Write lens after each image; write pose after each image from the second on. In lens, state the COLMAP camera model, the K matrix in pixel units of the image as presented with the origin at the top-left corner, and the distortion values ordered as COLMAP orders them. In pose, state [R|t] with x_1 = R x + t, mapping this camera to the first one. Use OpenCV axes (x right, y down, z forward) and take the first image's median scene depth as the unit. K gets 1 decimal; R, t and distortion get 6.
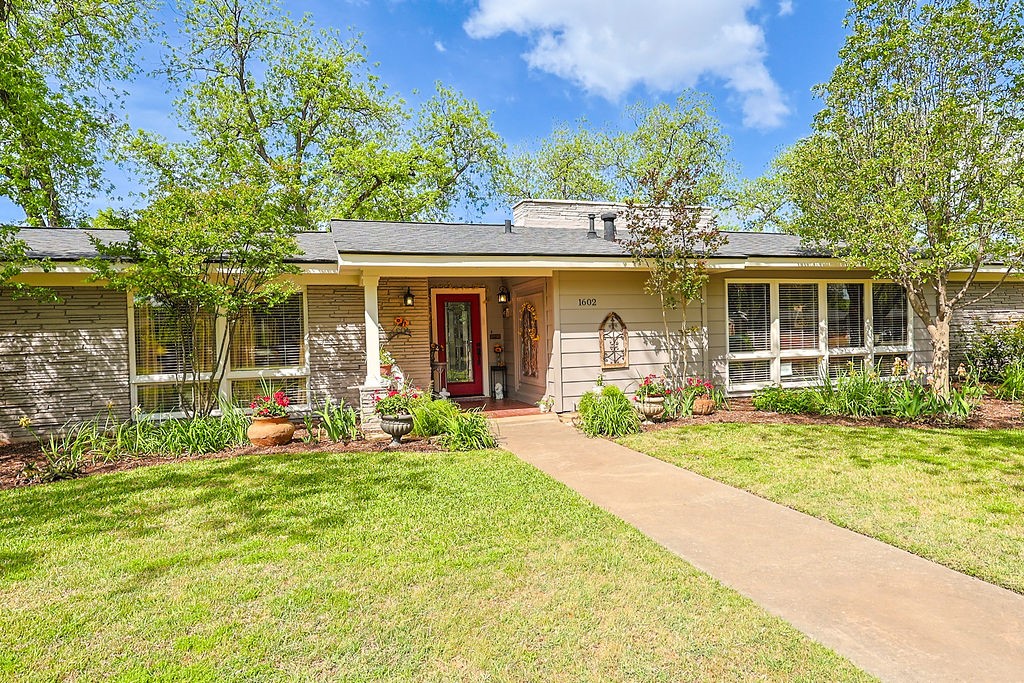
lens RADIAL K [[596.6, 0, 512.2], [0, 596.6, 343.0], [0, 0, 1]] dist [-0.002132, -0.000305]
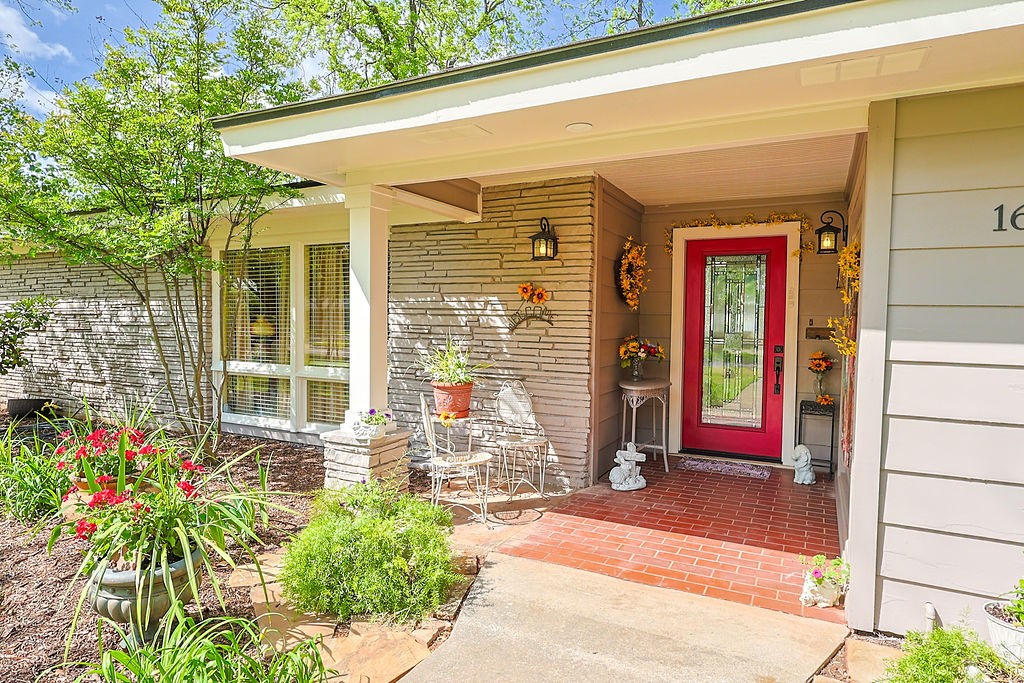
lens RADIAL K [[596.6, 0, 513.7], [0, 596.6, 340.6], [0, 0, 1]] dist [-0.002132, -0.000305]
pose [[0.723373, 0.064670, -0.687422, 0.131302], [-0.042653, 0.997888, 0.048994, -0.020464], [0.689139, -0.006120, 0.724603, 0.642927]]
